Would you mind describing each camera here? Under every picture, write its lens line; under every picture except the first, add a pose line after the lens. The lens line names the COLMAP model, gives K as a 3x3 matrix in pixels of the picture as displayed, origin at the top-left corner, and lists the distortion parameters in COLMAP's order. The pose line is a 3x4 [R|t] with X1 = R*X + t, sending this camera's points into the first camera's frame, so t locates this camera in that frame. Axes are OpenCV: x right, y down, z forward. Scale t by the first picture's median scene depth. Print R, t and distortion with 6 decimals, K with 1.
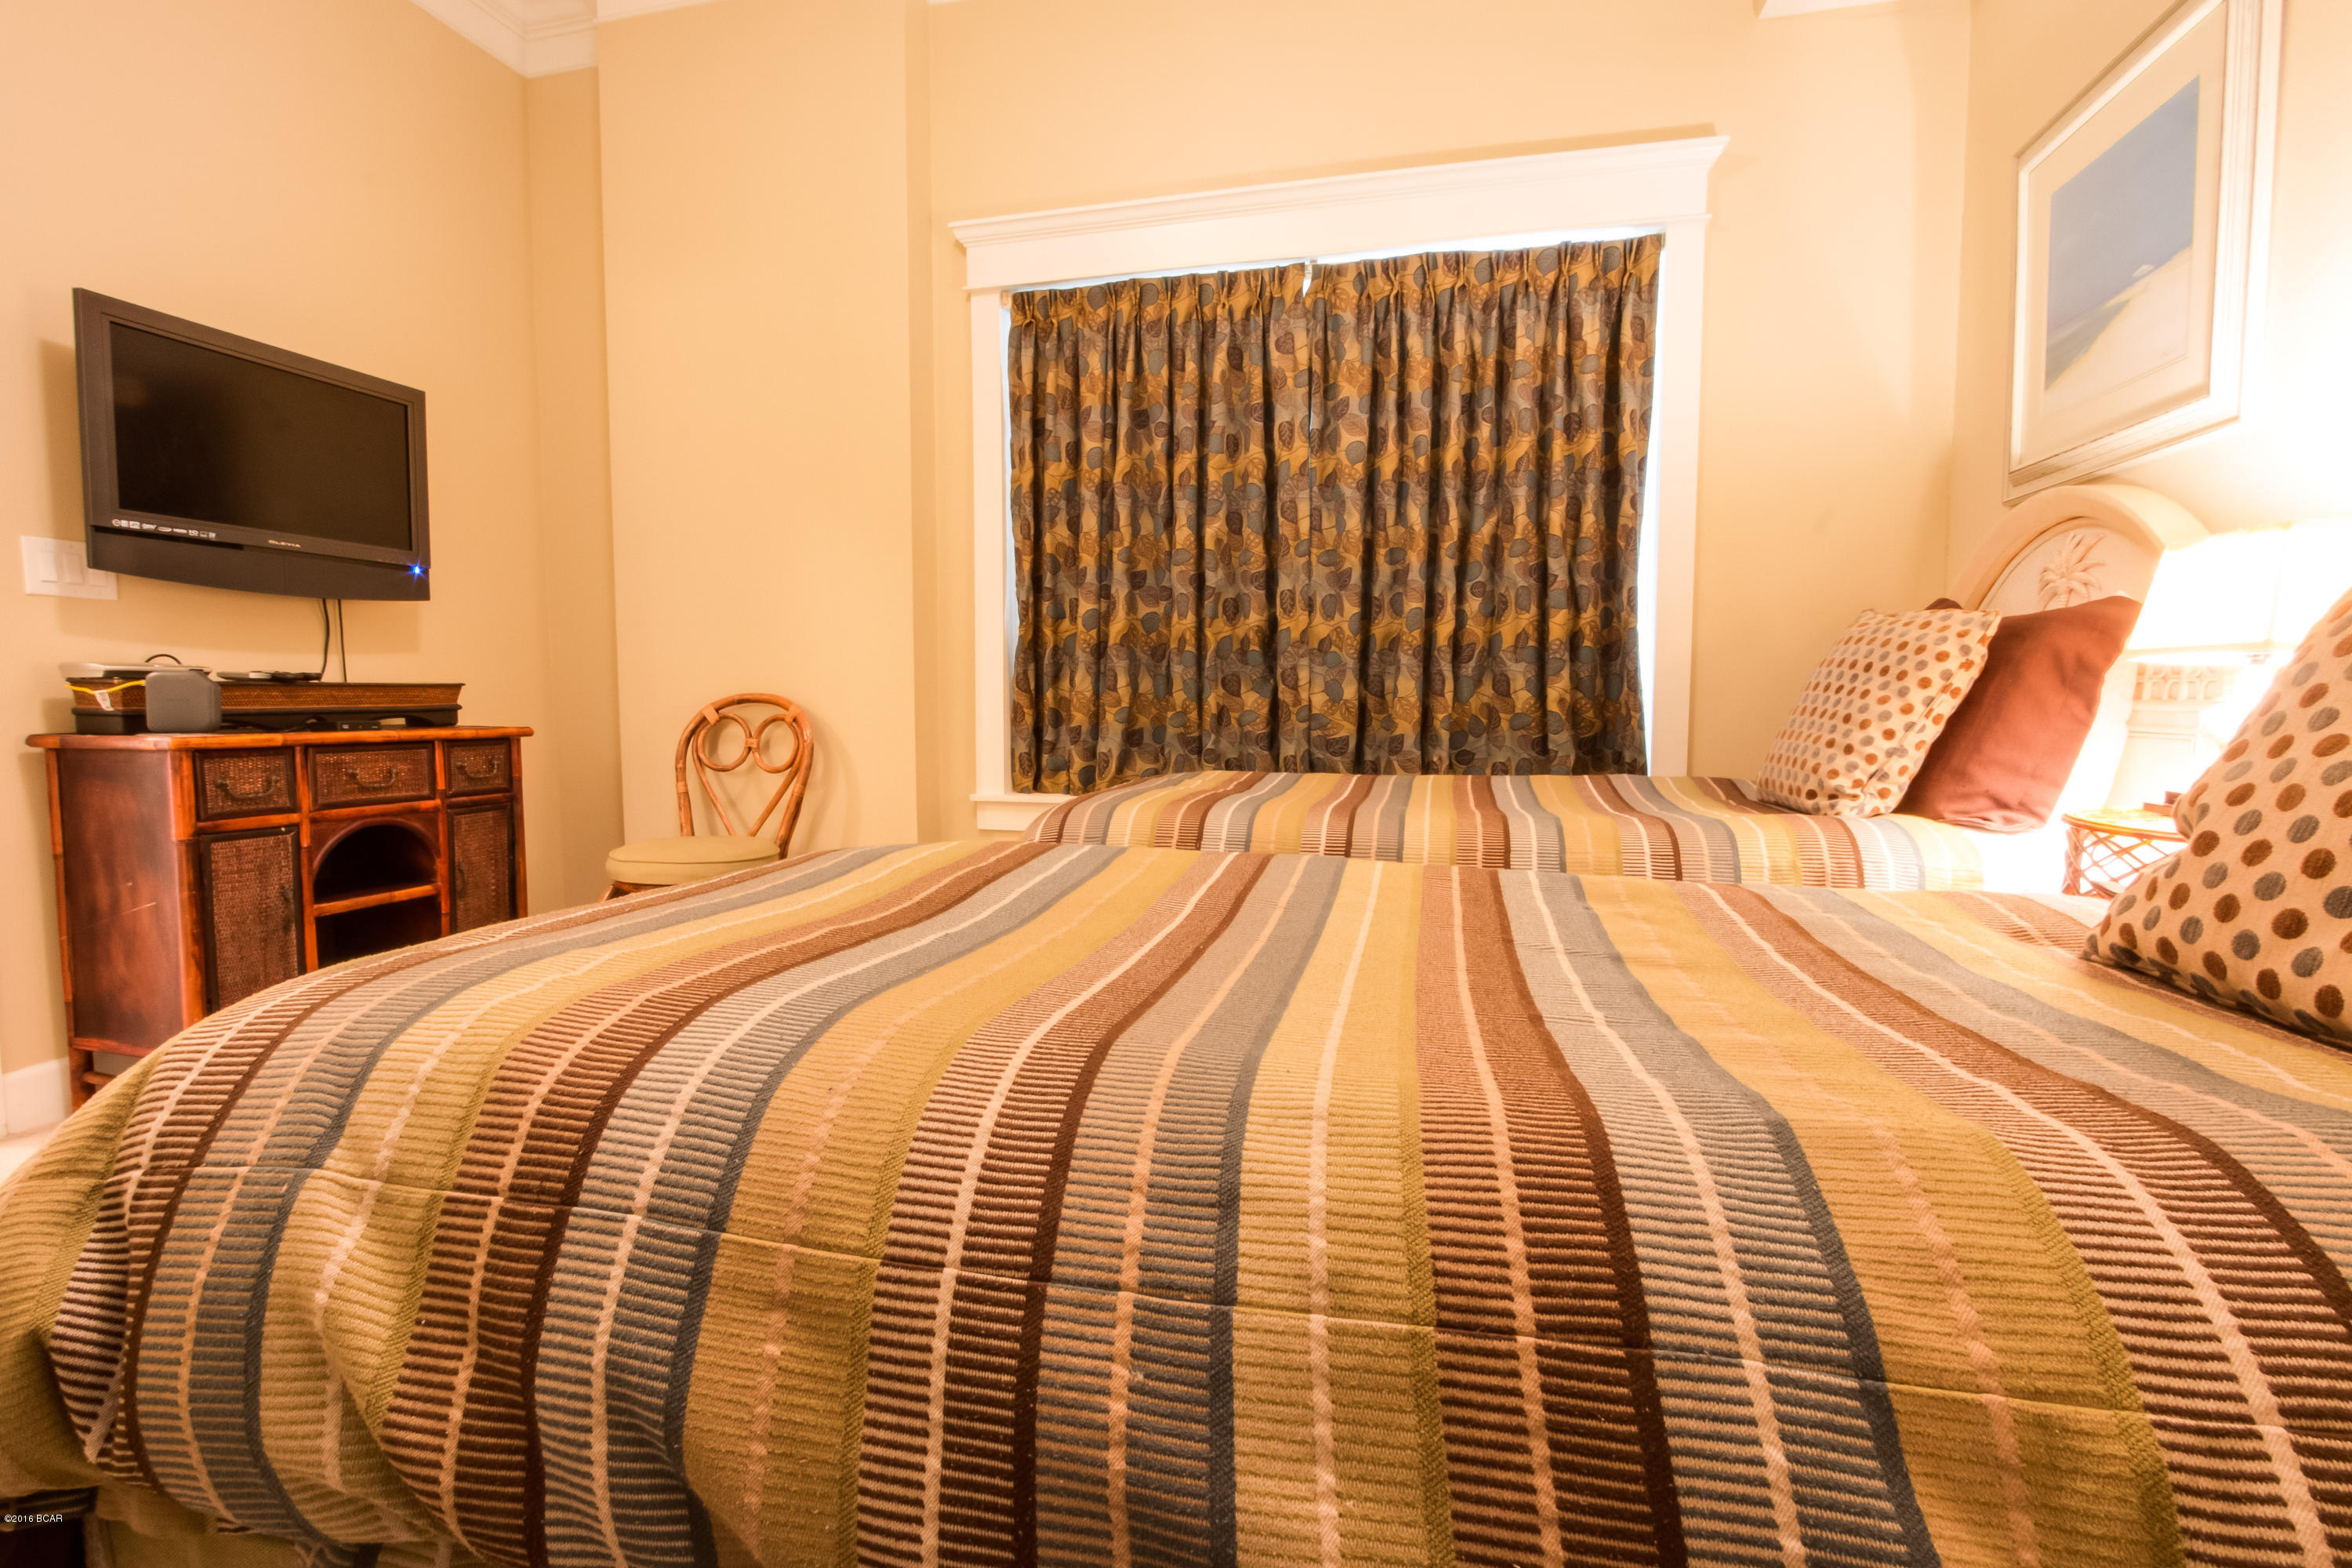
lens RADIAL K [[1088.2, 0, 1161.6], [0, 1088.2, 781.1], [0, 0, 1]] dist [-0.016240, 0.004393]
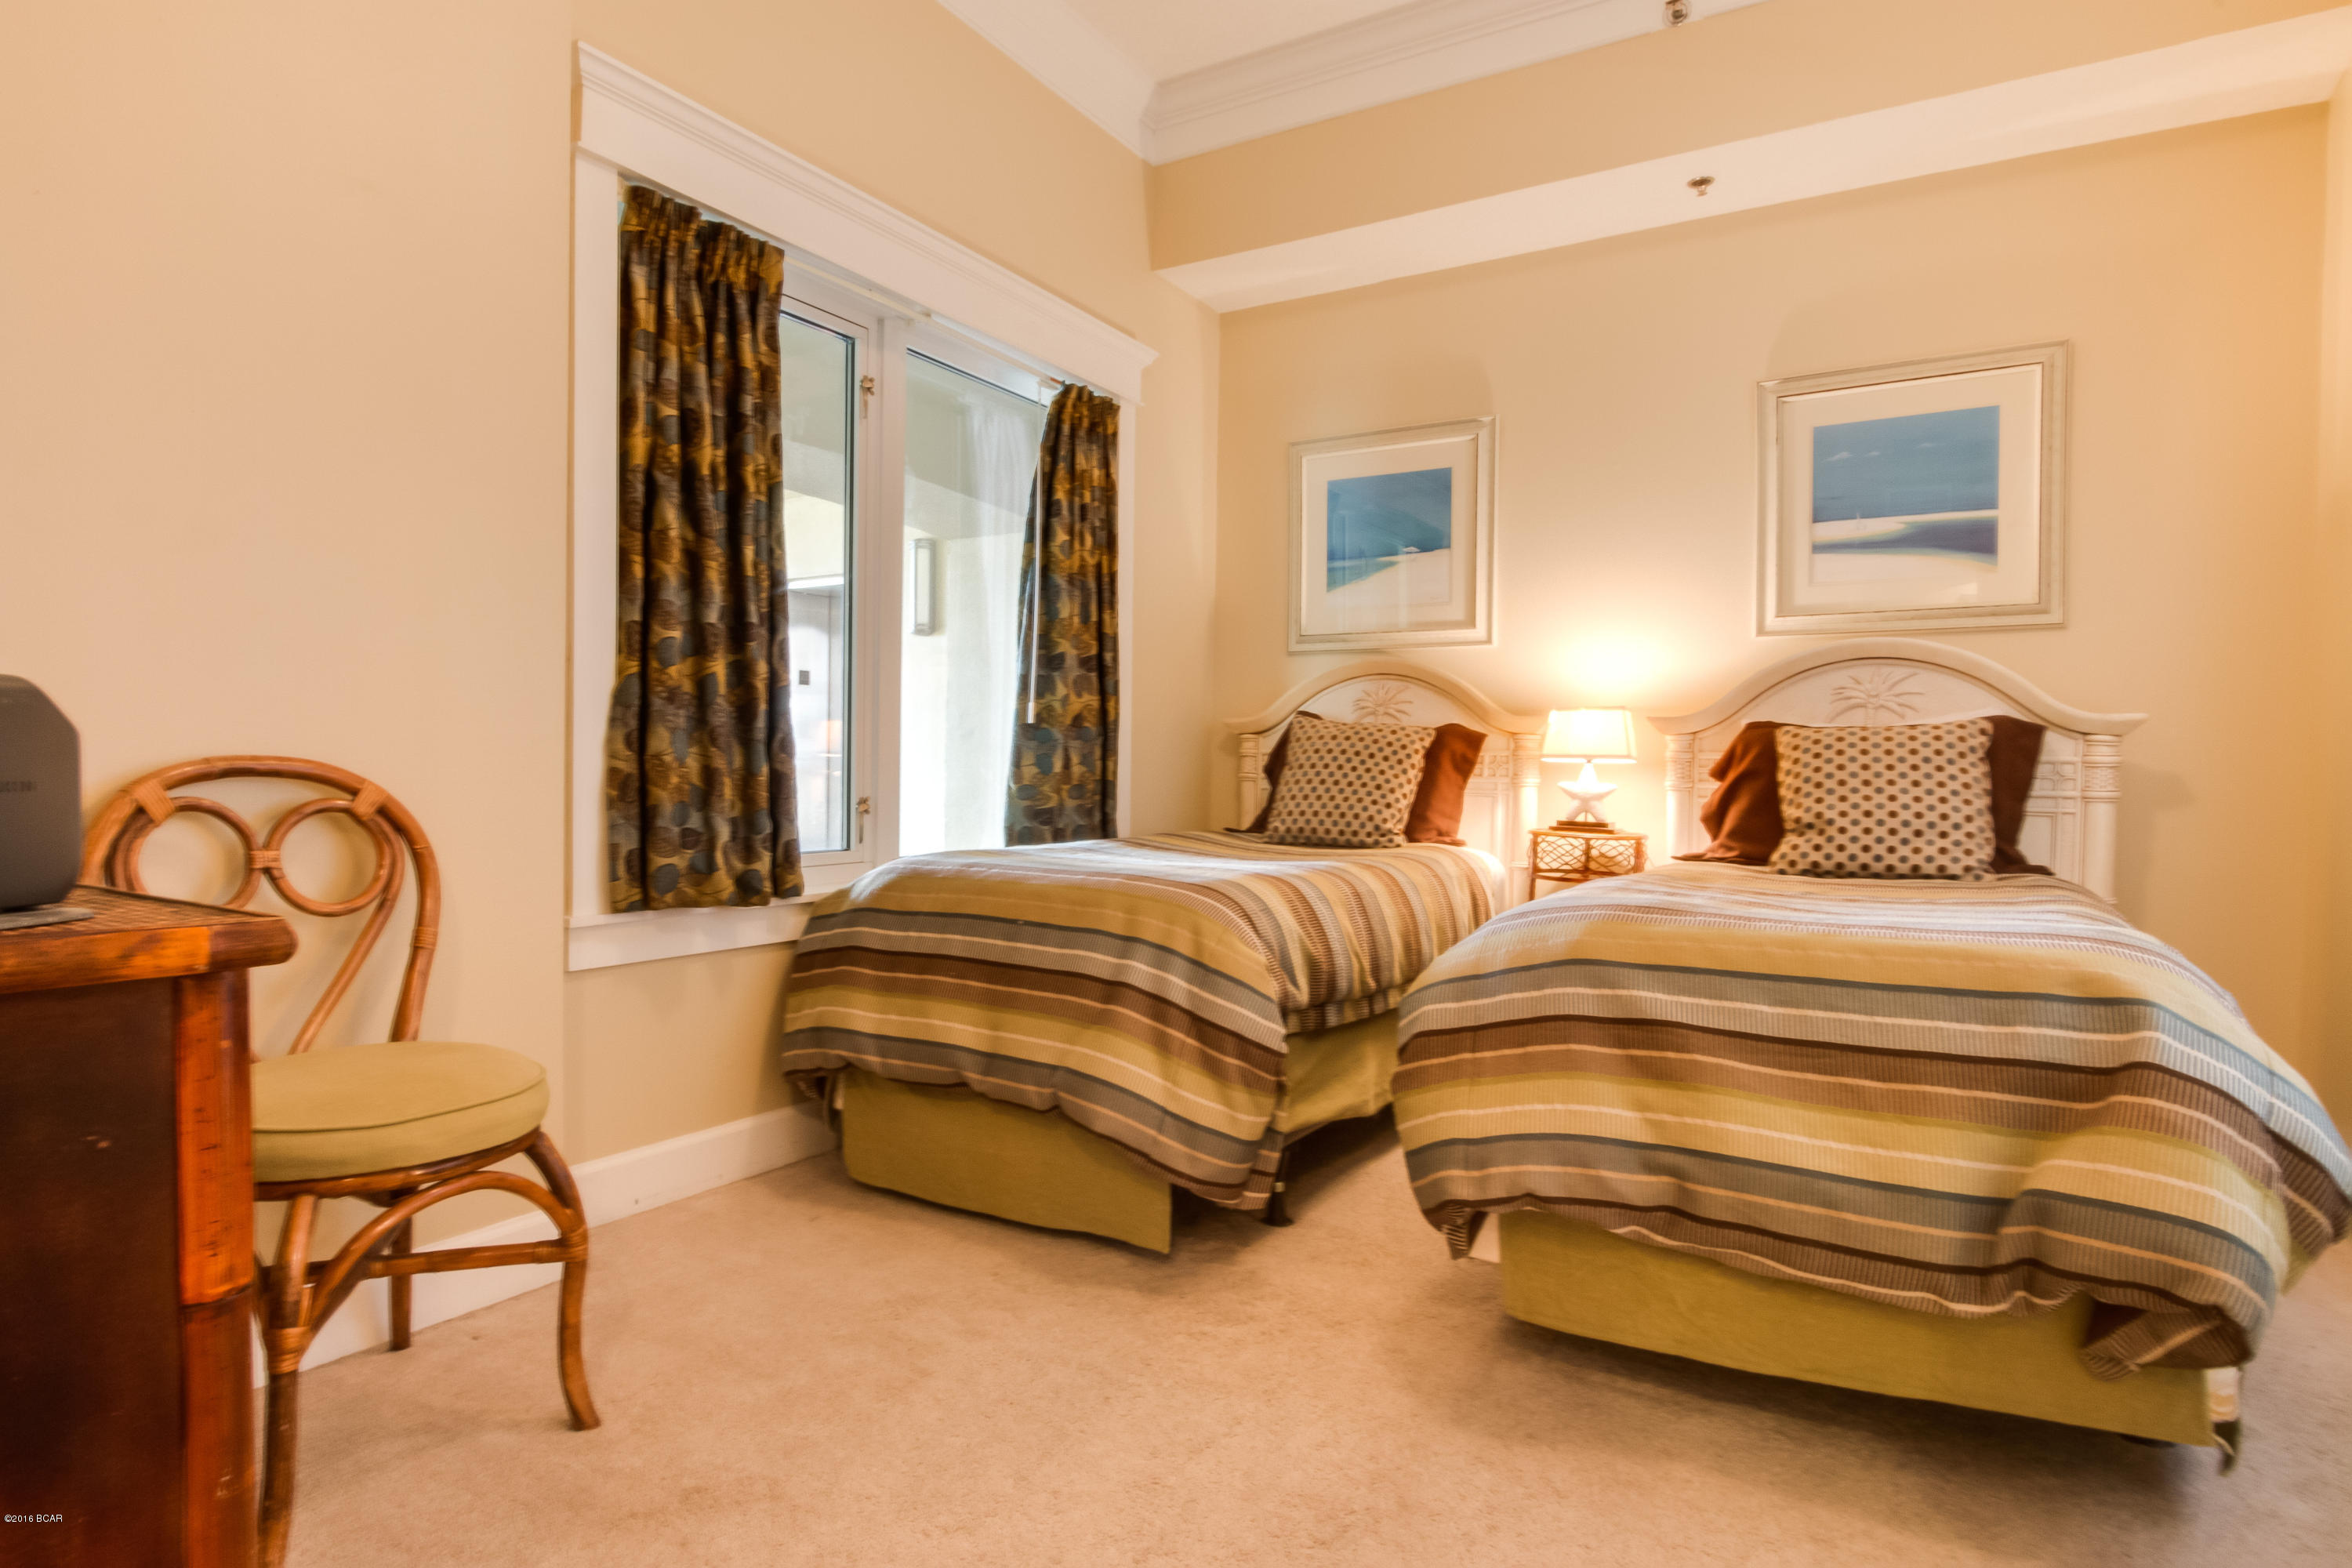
lens RADIAL K [[1263.1, 0, 1174.0], [0, 1263.1, 782.9], [0, 0, 1]] dist [-0.002568, 0.001082]
pose [[0.293673, -0.010762, 0.955845, -0.861767], [0.057944, 0.998298, -0.006562, -0.046385], [-0.954148, 0.057313, 0.293797, 0.488316]]
